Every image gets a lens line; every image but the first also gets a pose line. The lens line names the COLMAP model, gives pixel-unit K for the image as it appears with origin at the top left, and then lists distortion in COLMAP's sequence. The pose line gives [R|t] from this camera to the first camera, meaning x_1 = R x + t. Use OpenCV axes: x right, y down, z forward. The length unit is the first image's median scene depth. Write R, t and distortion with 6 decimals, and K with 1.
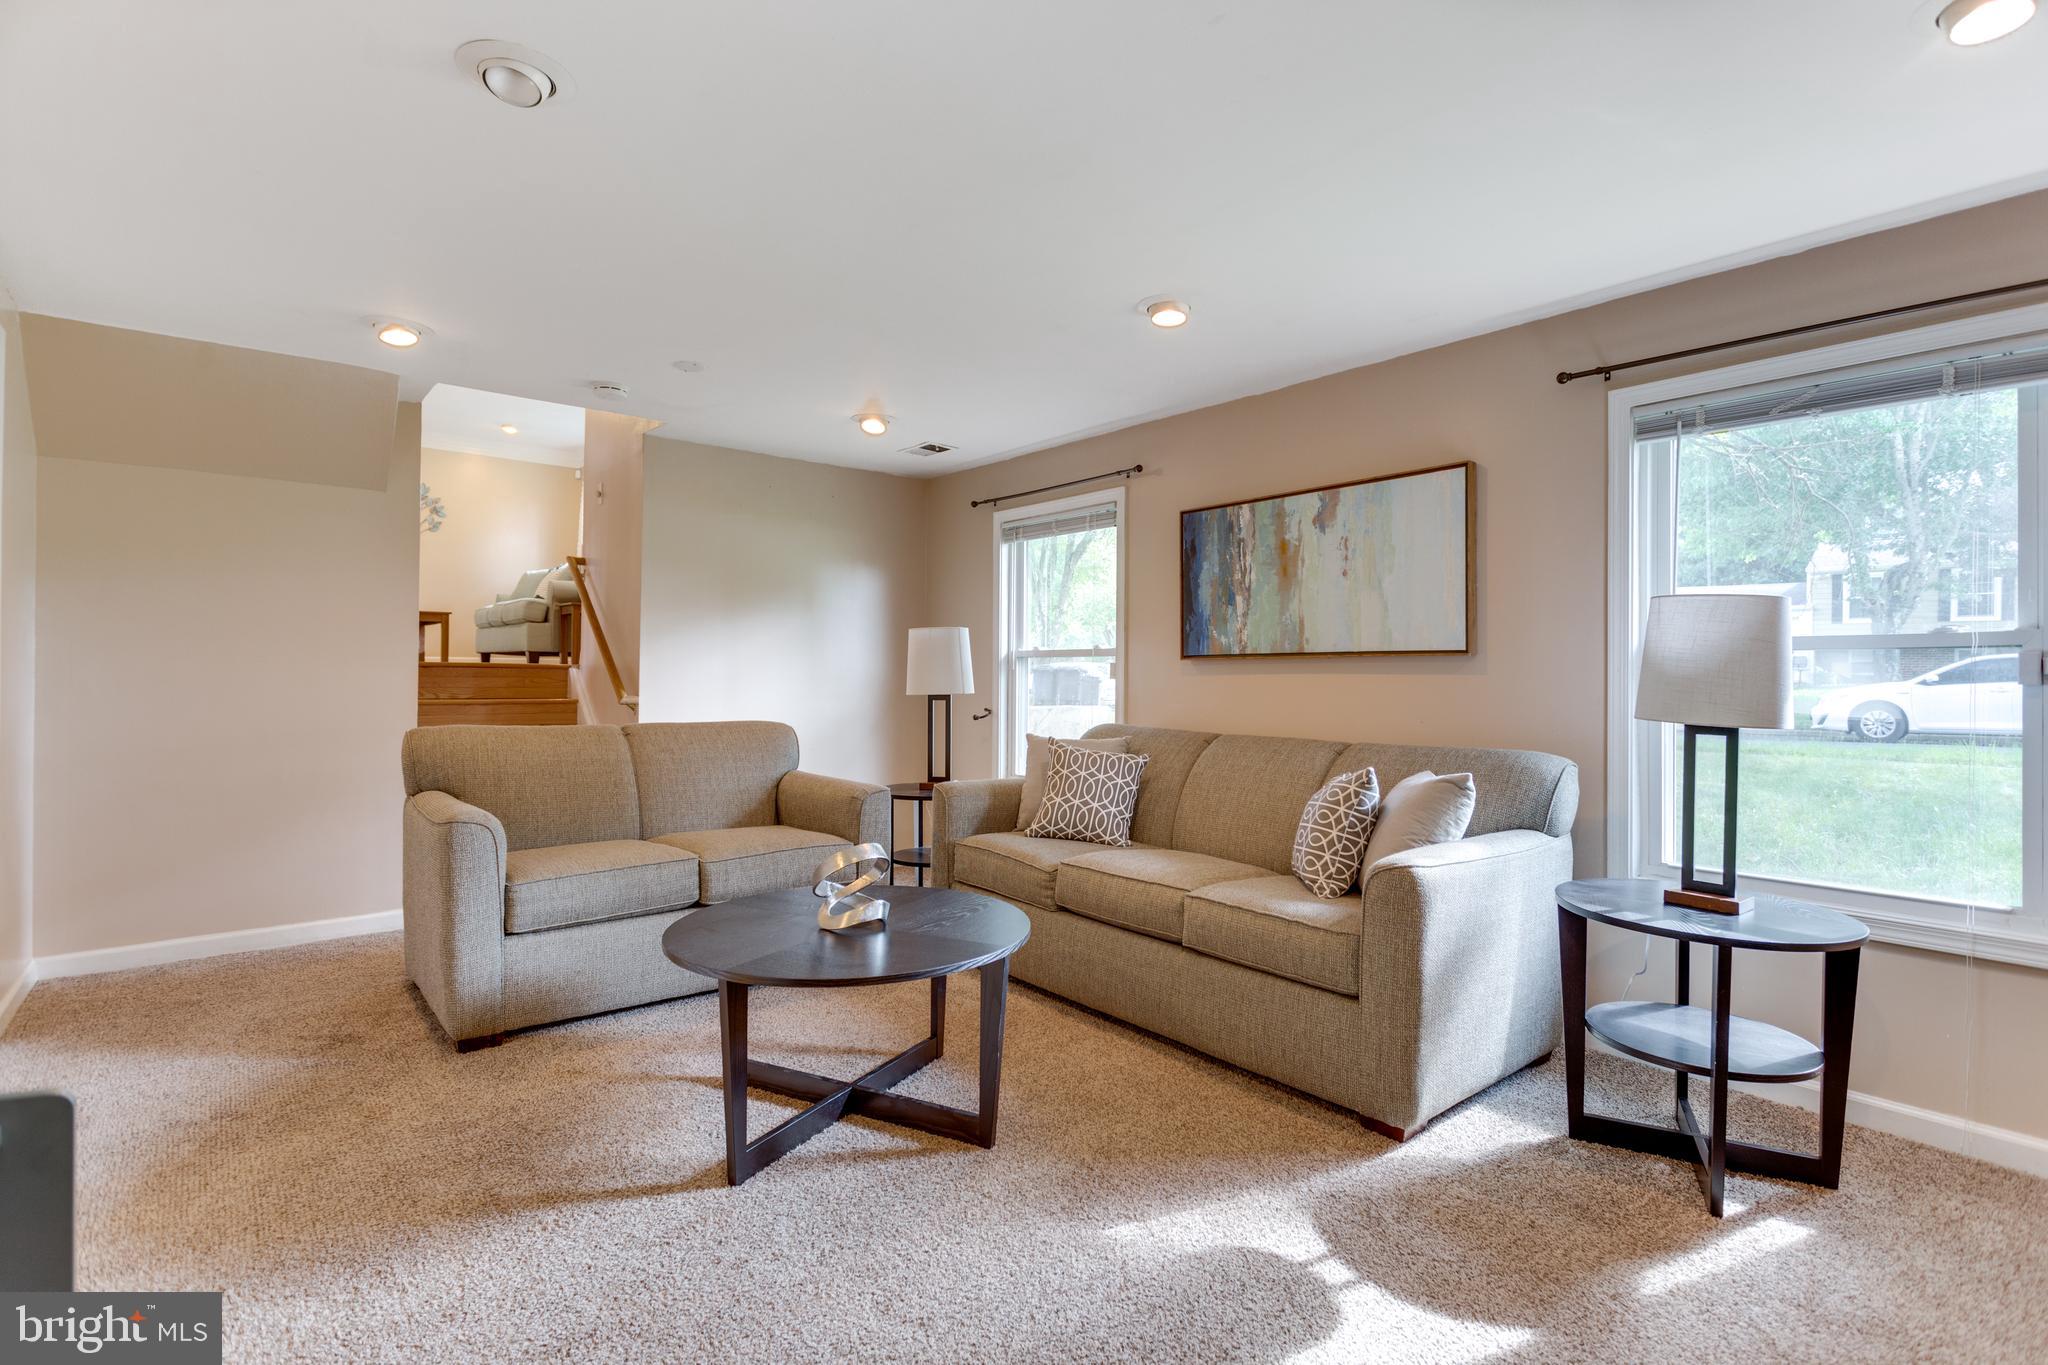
lens RADIAL K [[929.7, 0, 1024.0], [0, 929.7, 682.5], [0, 0, 1]] dist [-0.004148, -0.000598]
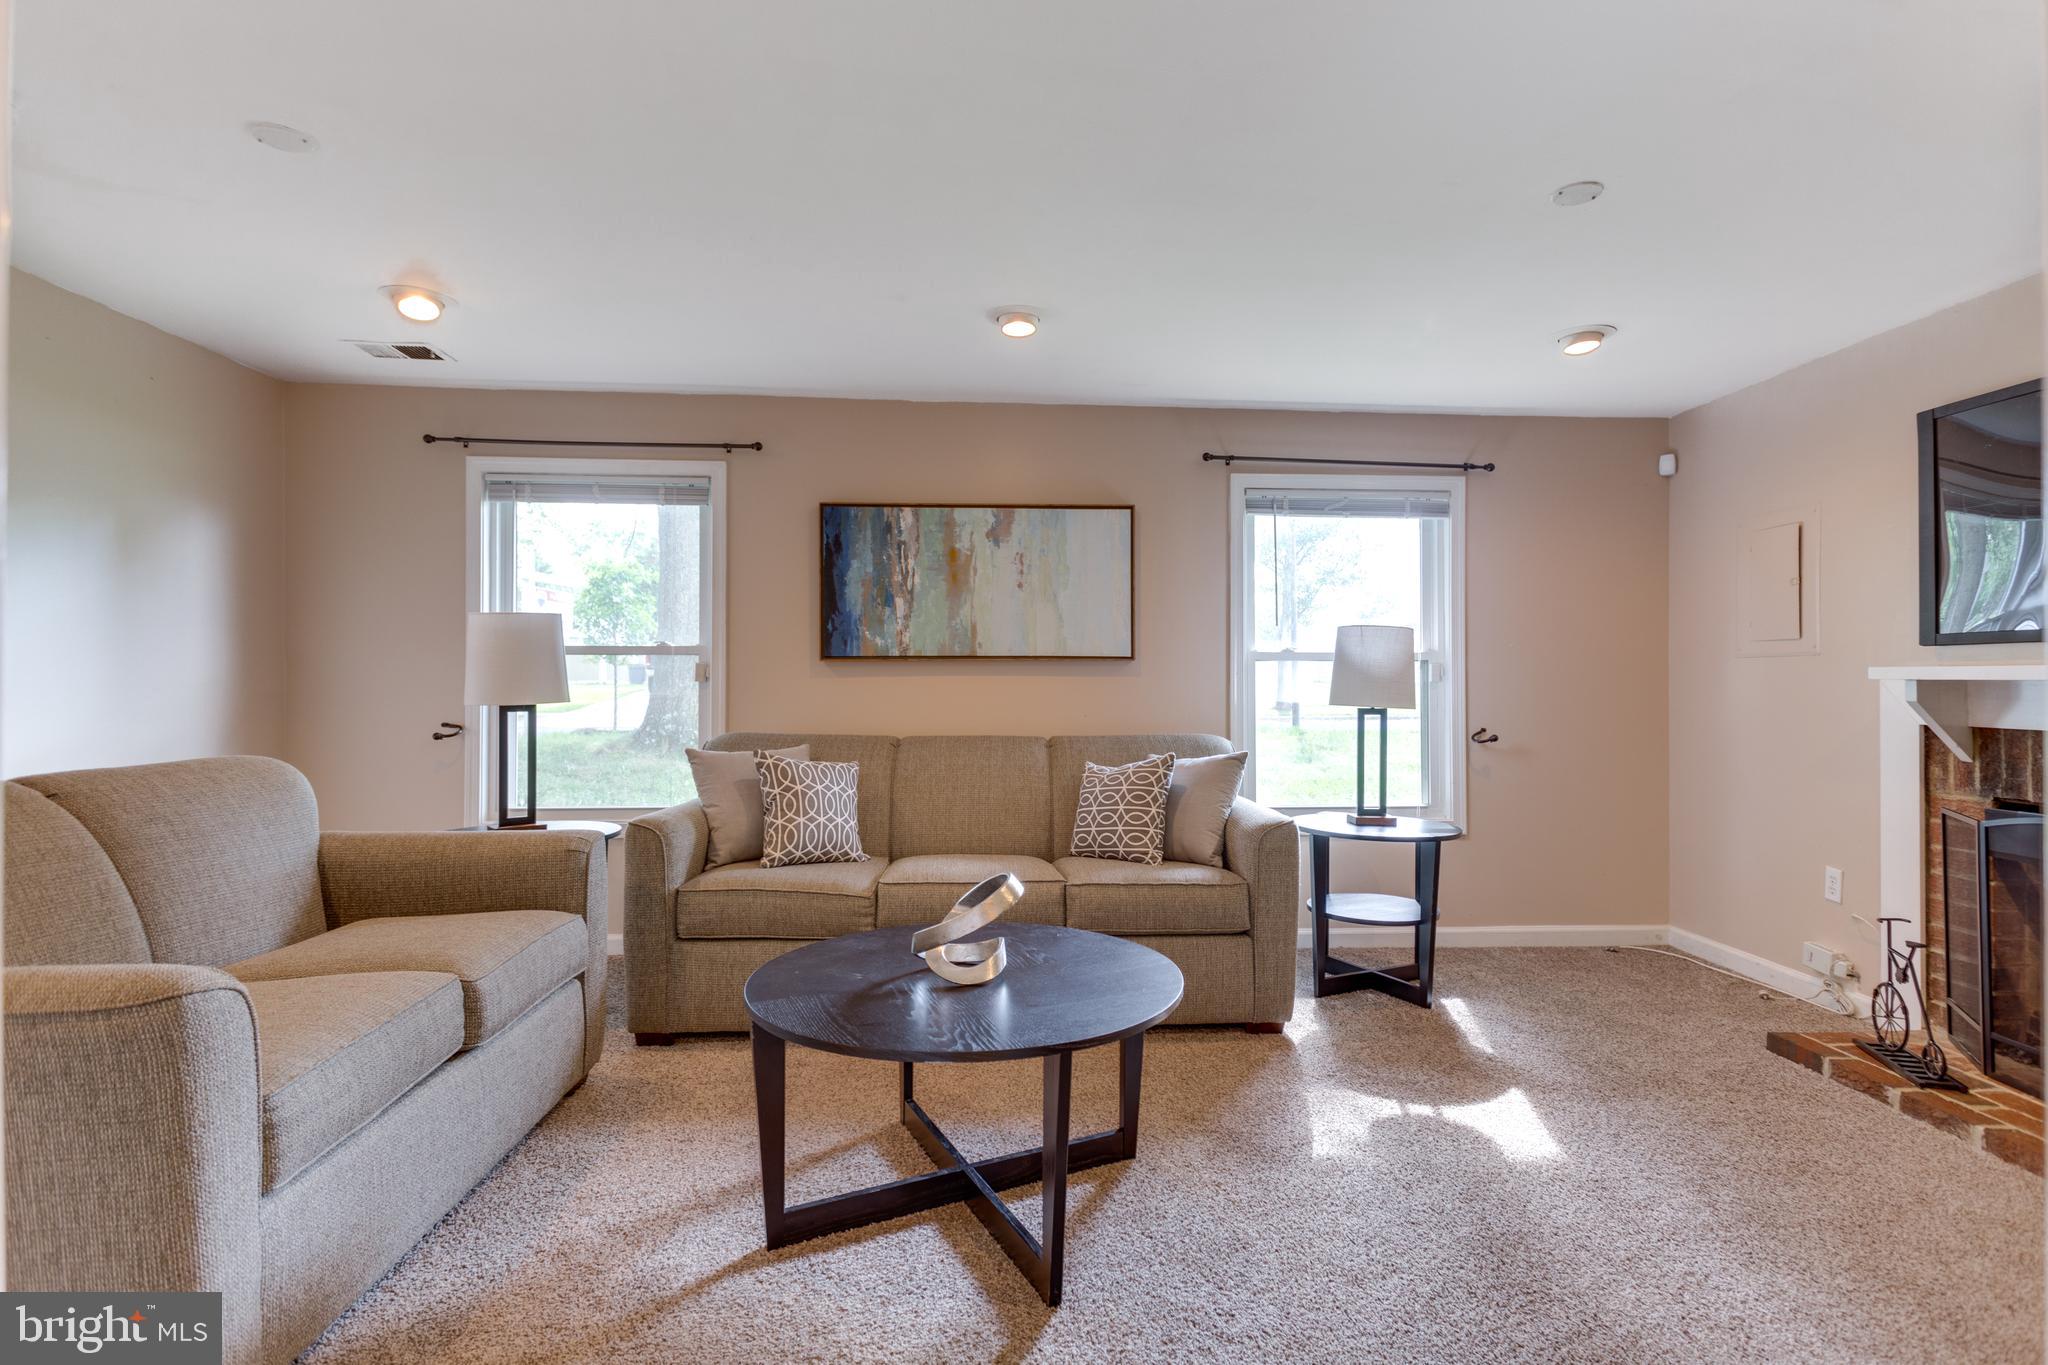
lens RADIAL K [[1018.2, 0, 915.0], [0, 1018.2, 679.6], [0, 0, 1]] dist [0.000048, -0.000636]
pose [[0.616968, -0.007748, 0.786950, -0.660376], [0.006705, 0.999967, 0.004588, -0.010375], [-0.786960, 0.002446, 0.617000, 0.325234]]
